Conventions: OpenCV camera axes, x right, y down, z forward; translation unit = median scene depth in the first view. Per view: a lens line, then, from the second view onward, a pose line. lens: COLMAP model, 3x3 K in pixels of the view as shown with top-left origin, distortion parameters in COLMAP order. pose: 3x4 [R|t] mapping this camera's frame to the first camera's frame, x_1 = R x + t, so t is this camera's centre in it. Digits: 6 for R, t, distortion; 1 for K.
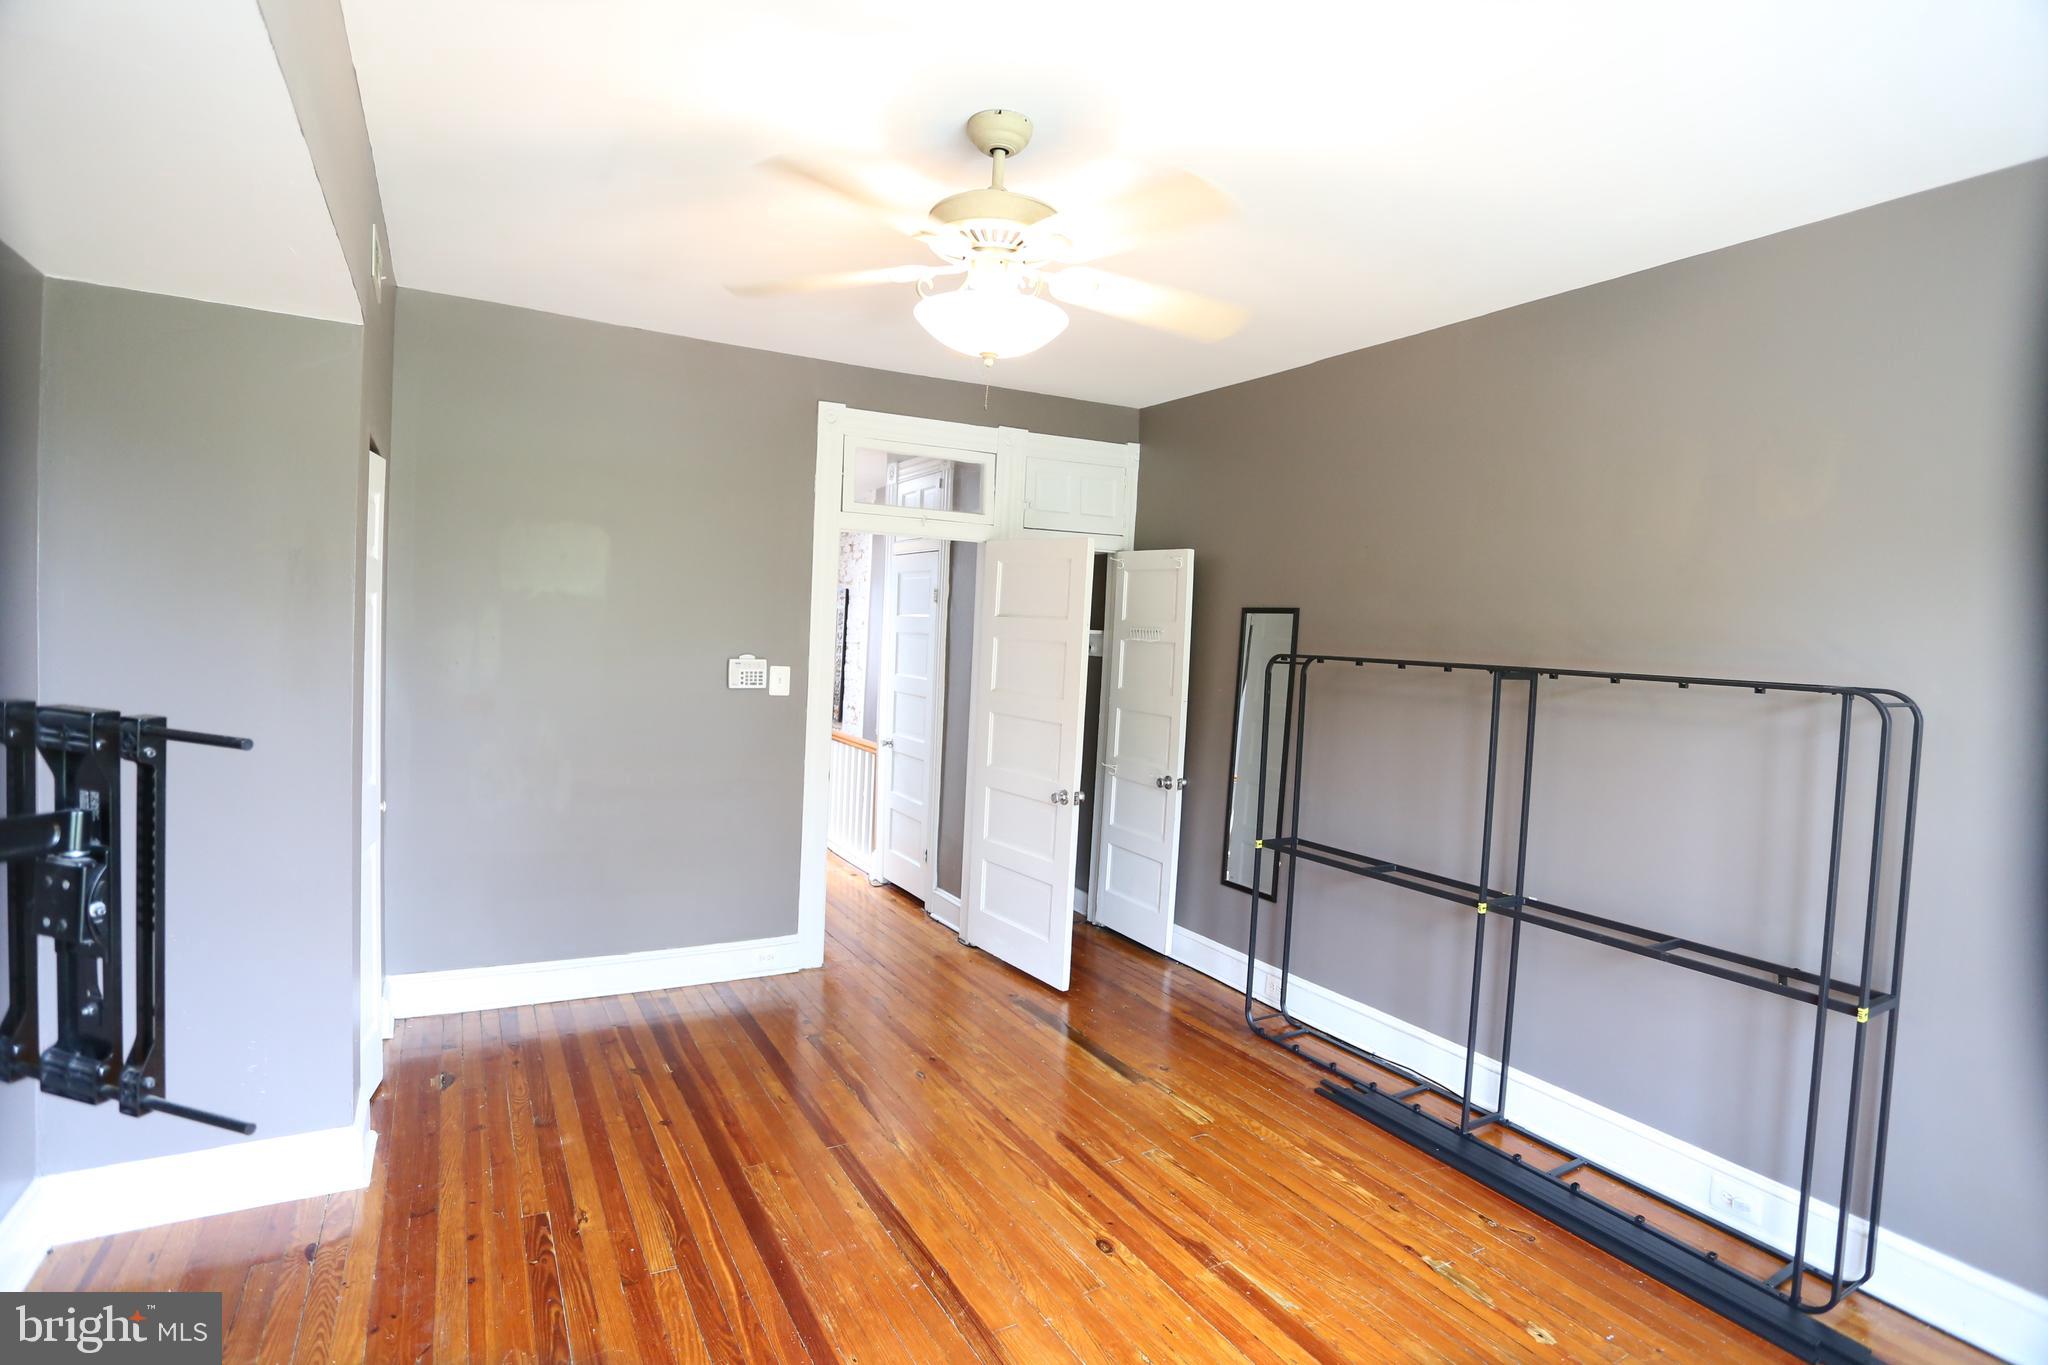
lens RADIAL K [[998.6, 0, 1013.4], [0, 998.6, 678.4], [0, 0, 1]] dist [-0.075926, 0.033128]
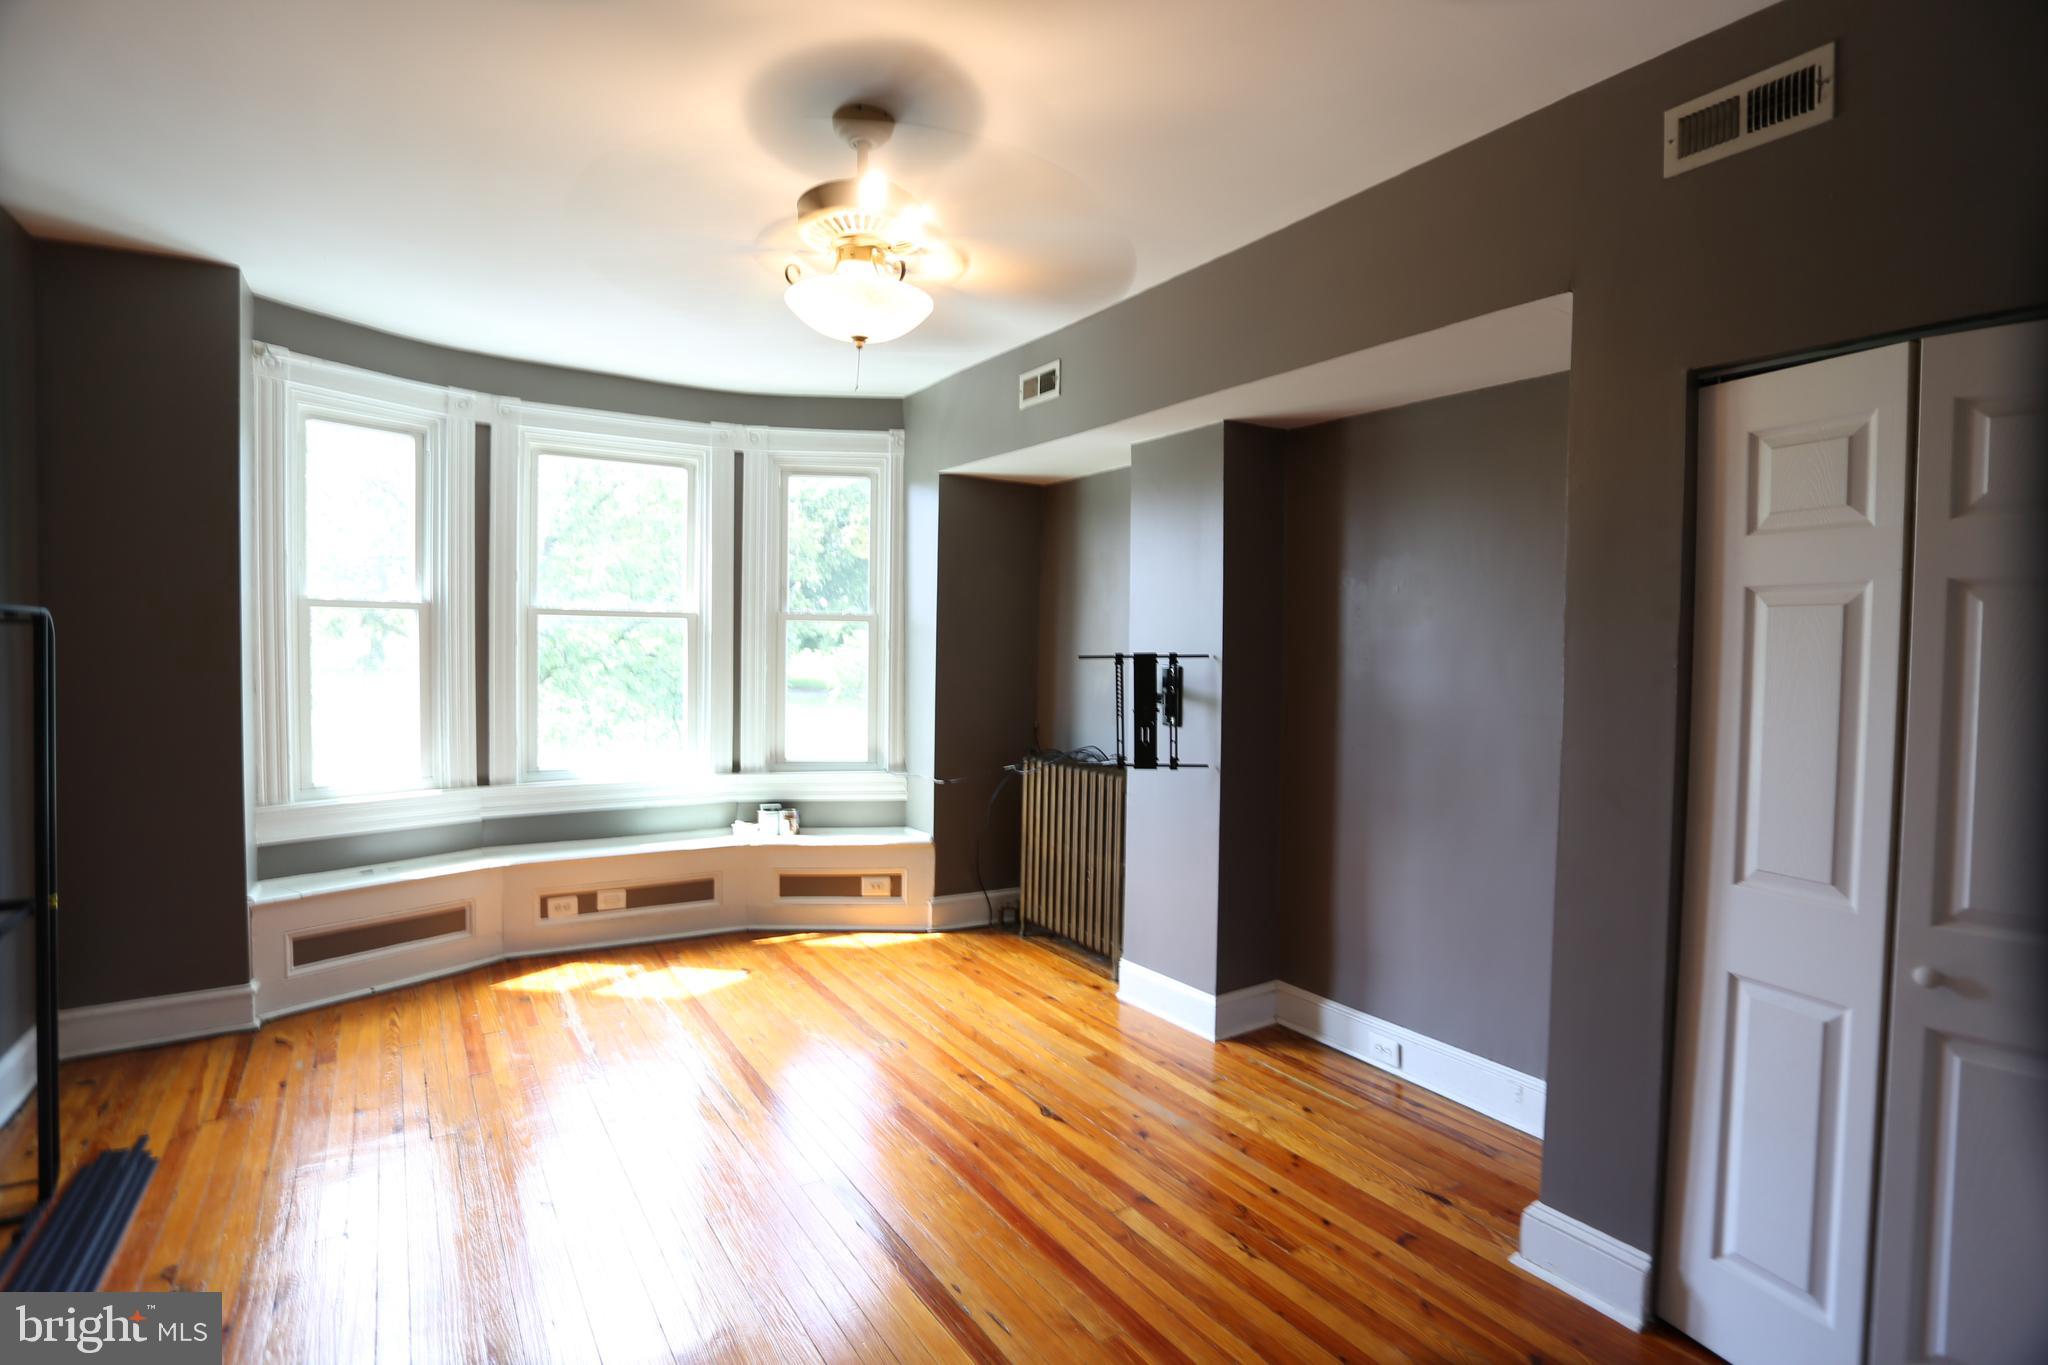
lens RADIAL K [[998.6, 0, 1013.4], [0, 998.6, 678.4], [0, 0, 1]] dist [-0.075926, 0.033128]
pose [[-0.997323, -0.057495, -0.045174, -0.132184], [-0.060846, 0.995196, 0.076696, -0.048099], [0.040547, 0.079239, -0.996031, 1.725554]]
